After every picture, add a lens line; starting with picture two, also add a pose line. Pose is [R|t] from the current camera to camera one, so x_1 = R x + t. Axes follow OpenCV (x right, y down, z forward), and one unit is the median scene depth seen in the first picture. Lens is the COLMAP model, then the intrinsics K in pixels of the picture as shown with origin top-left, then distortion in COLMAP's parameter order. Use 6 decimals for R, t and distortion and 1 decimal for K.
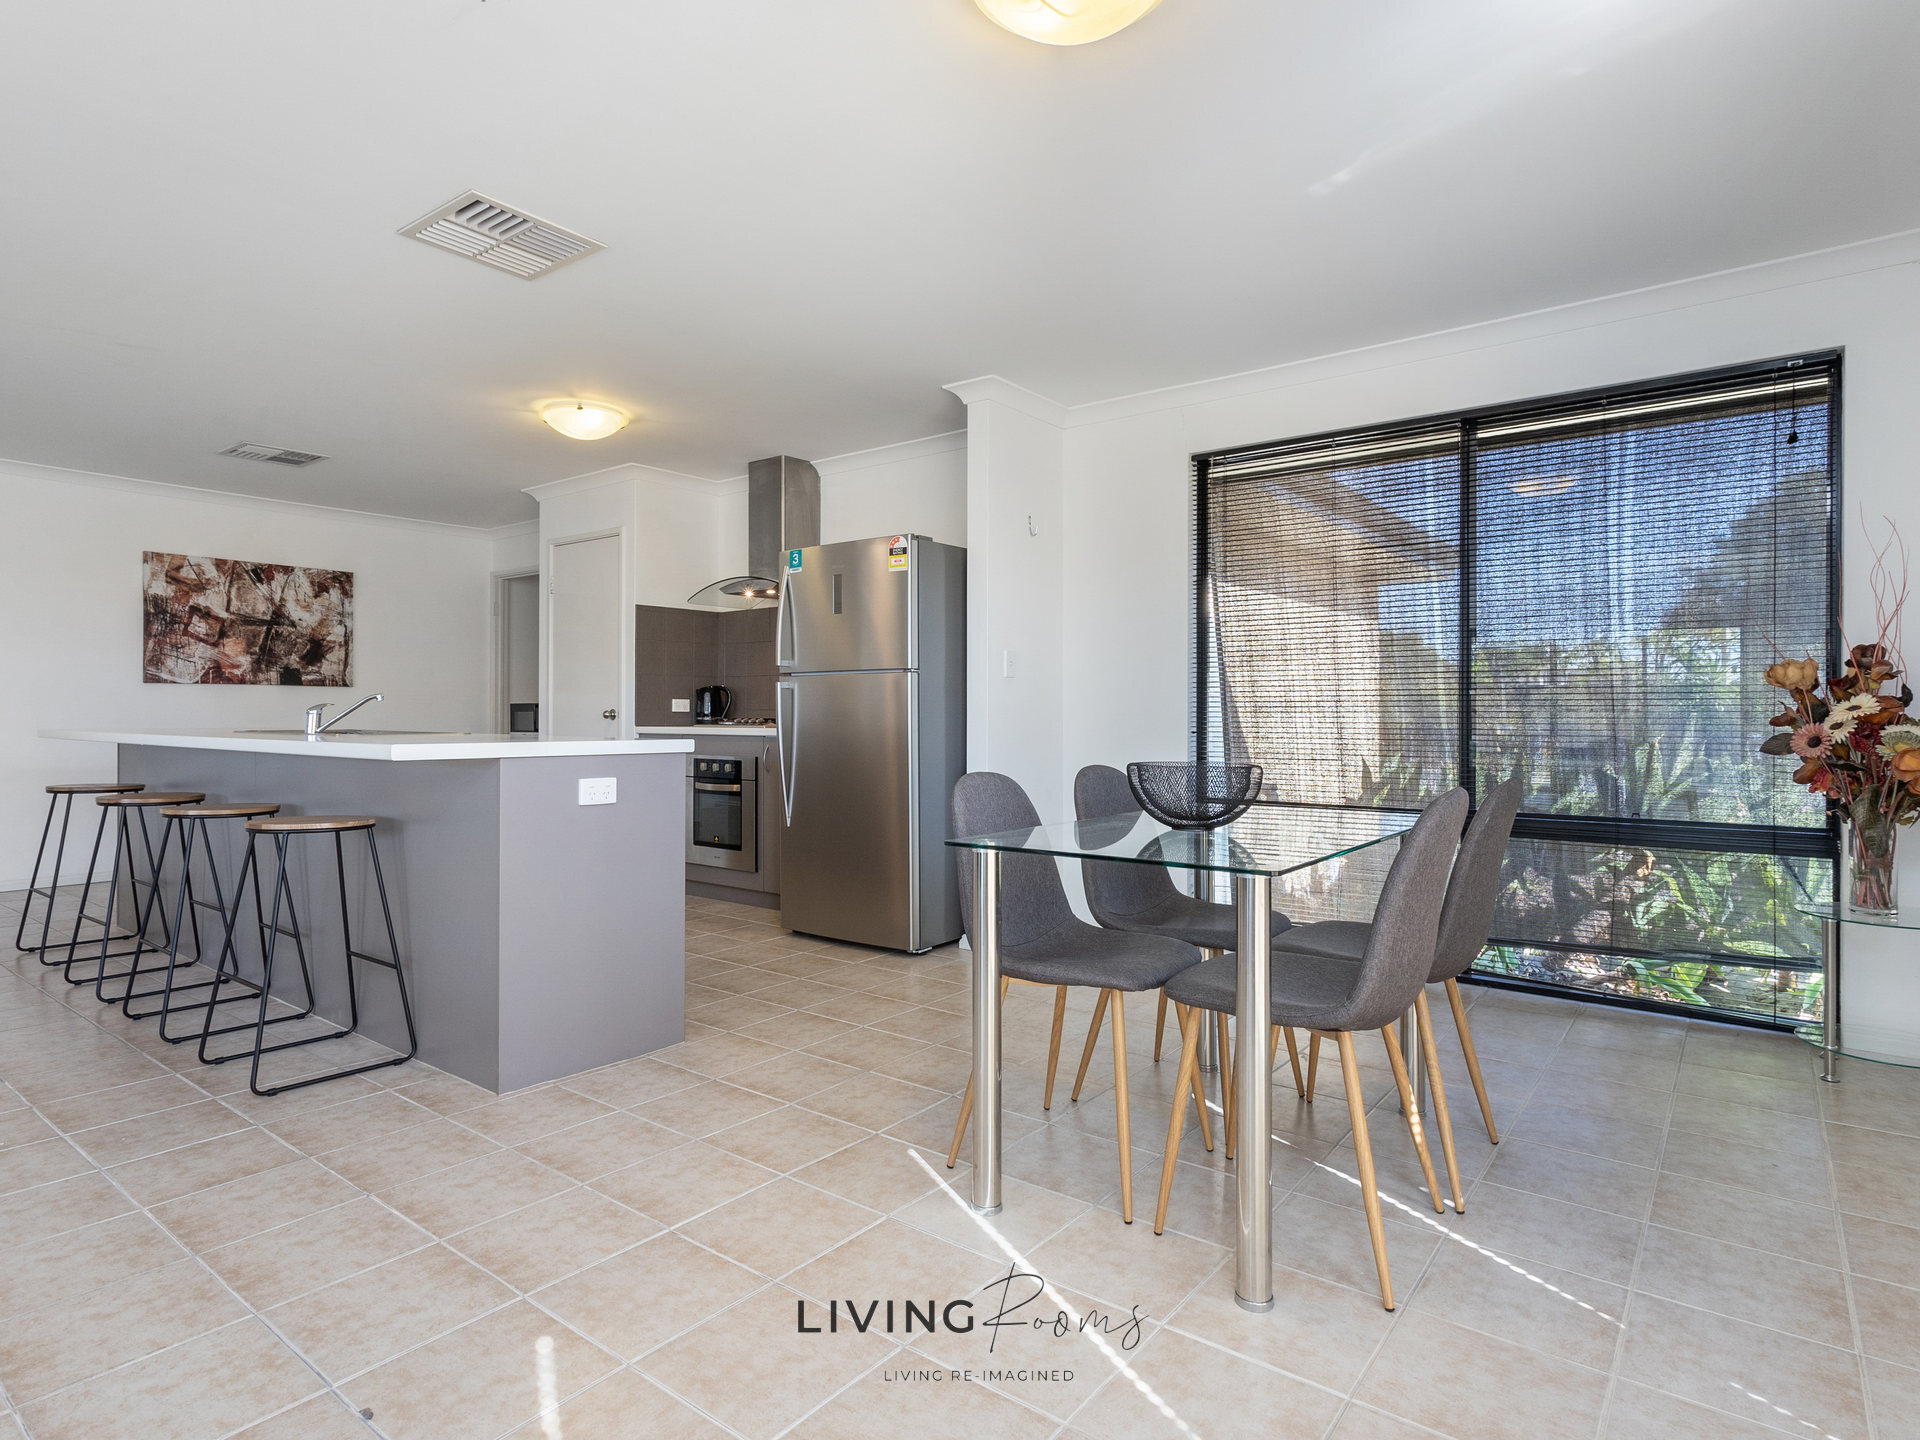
lens RADIAL K [[1030.4, 0, 960.0], [0, 1030.4, 720.0], [0, 0, 1]] dist [0.003373, 0.001149]
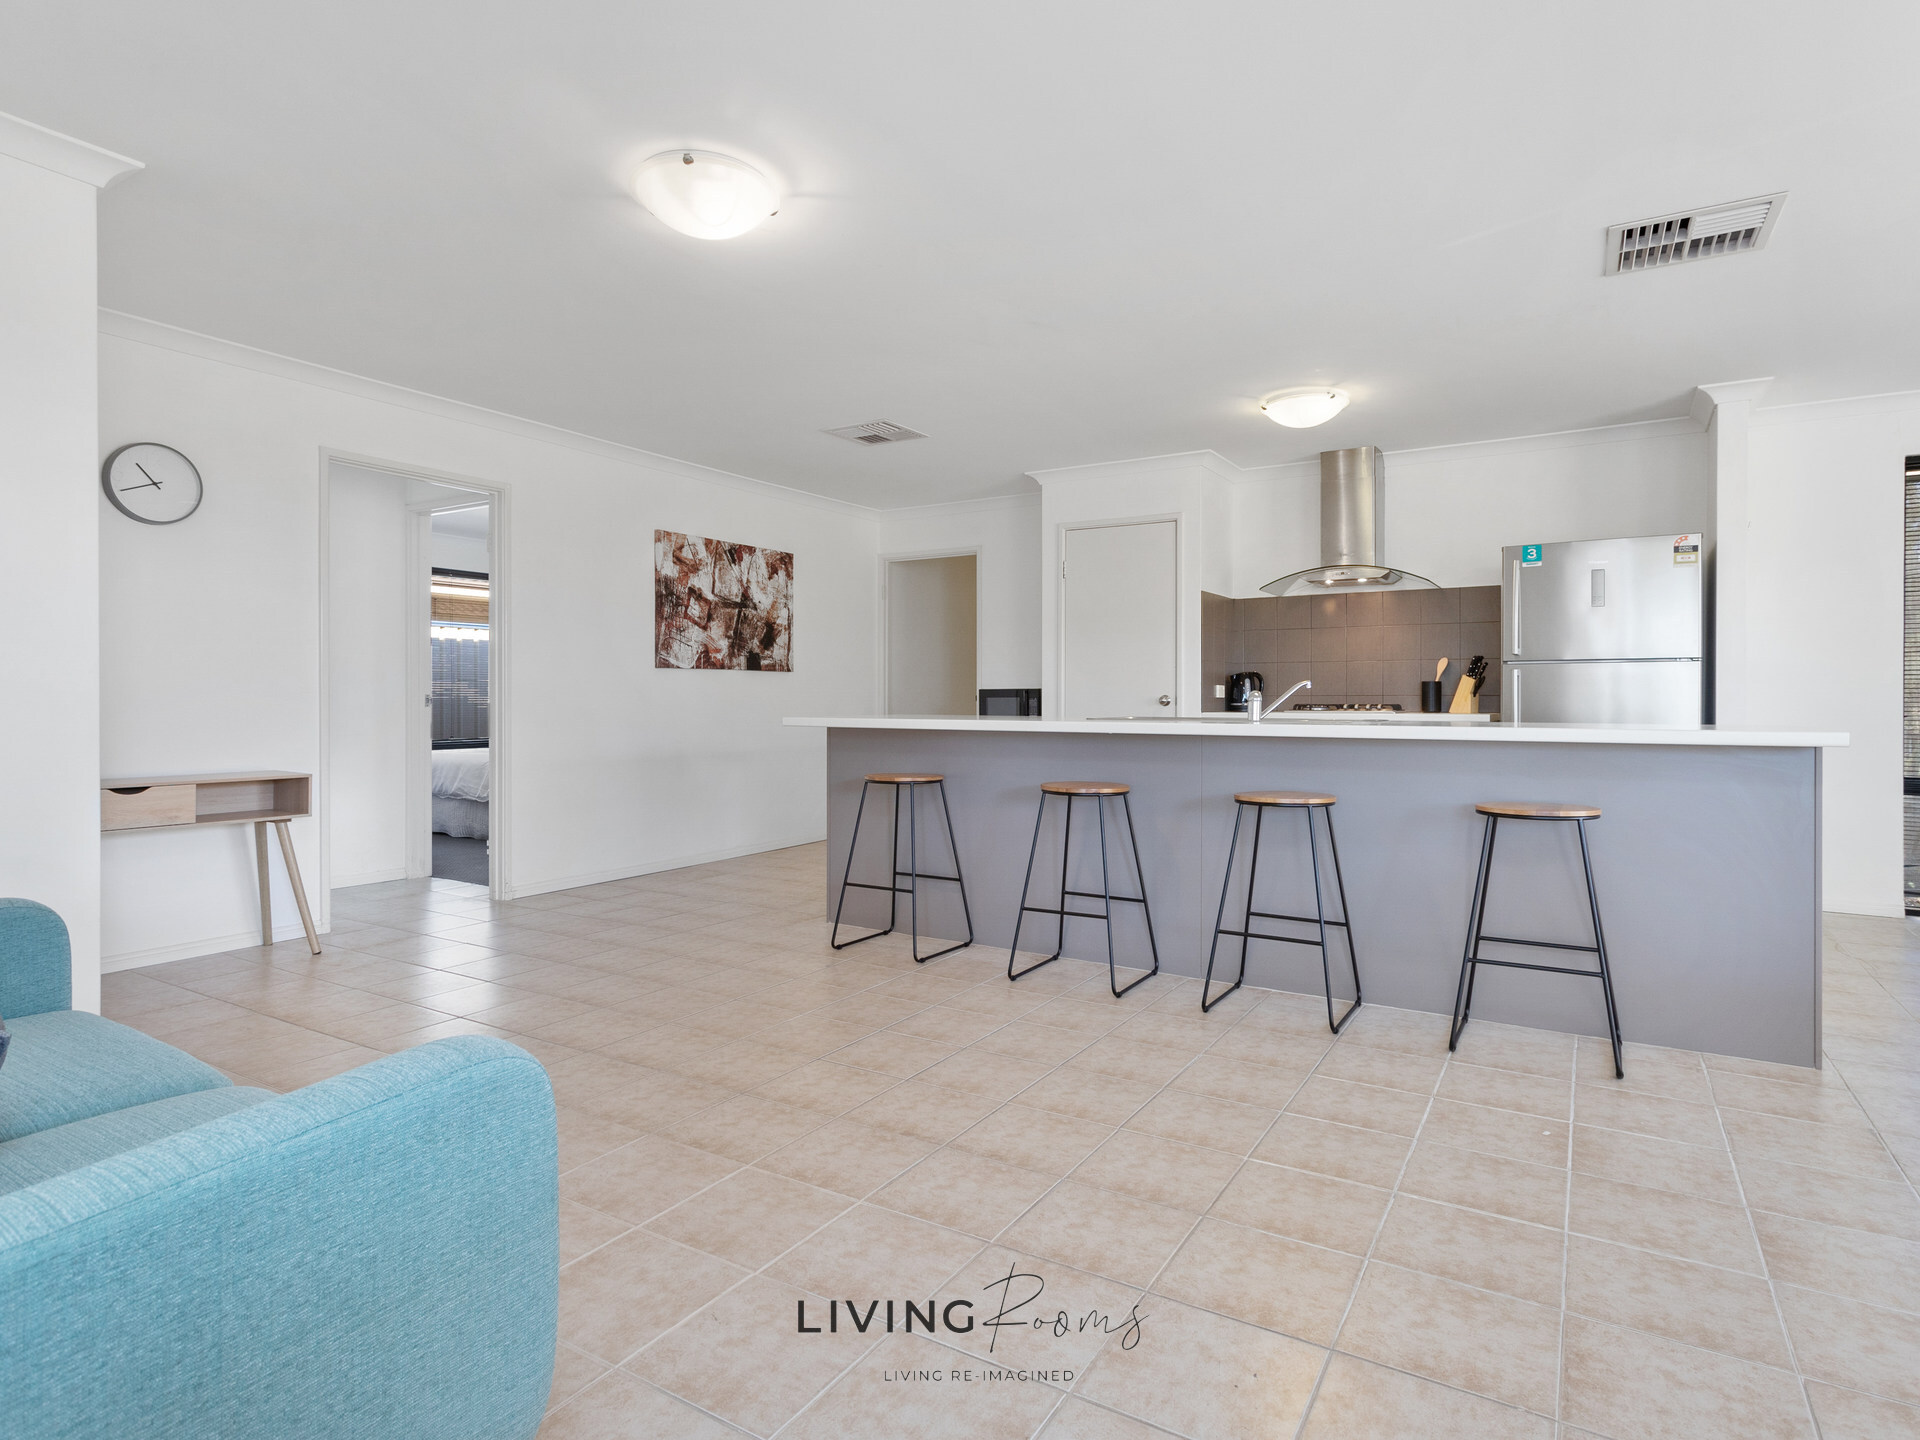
lens RADIAL K [[1039.4, 0, 957.8], [0, 1039.4, 711.4], [0, 0, 1]] dist [-0.000480, -0.000512]
pose [[0.994353, -0.000262, 0.106121, -0.578185], [-0.000804, 0.999950, 0.010005, -0.005356], [-0.106118, -0.010034, 0.994303, 0.016078]]
